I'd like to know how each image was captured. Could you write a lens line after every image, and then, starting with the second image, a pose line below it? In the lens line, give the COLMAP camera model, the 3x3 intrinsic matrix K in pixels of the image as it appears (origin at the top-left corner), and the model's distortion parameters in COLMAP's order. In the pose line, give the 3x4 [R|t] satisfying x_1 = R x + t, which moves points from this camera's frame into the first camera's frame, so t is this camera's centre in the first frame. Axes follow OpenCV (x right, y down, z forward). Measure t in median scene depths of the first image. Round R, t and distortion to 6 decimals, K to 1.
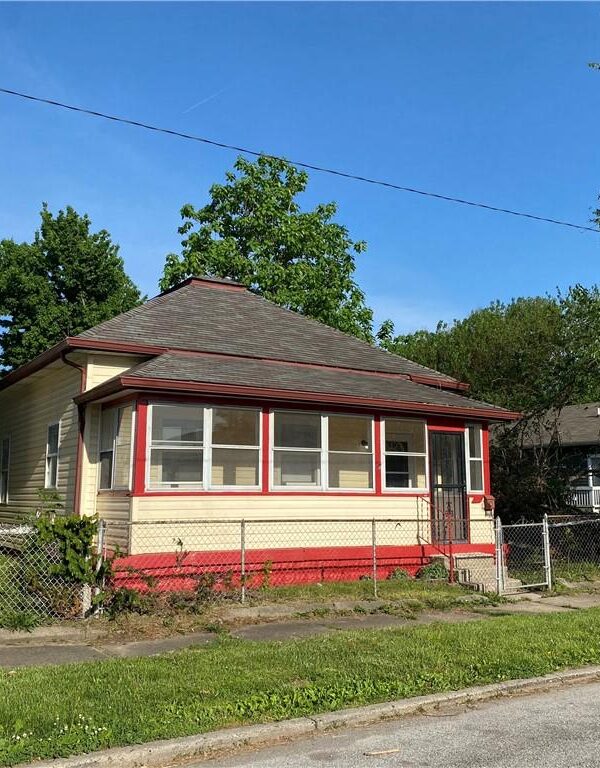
lens RADIAL K [[764.9, 0, 300.0], [0, 764.9, 384.0], [0, 0, 1]] dist [0.057470, 0.000176]
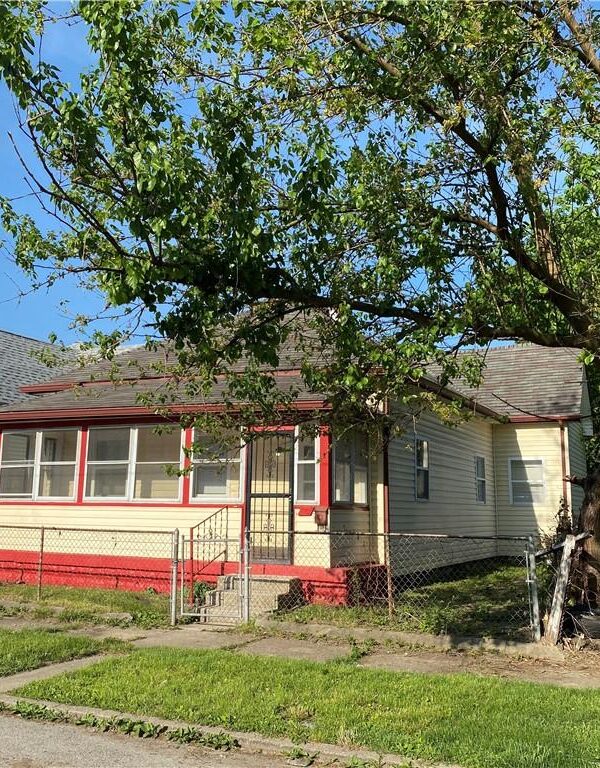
lens RADIAL K [[791.2, 0, 300.0], [0, 791.2, 384.0], [0, 0, 1]] dist [0.020506, -0.004578]
pose [[0.547718, -0.128779, -0.826693, 1.003806], [0.110630, 0.990555, -0.081008, 0.090598], [0.829316, -0.047088, 0.556792, 0.576996]]
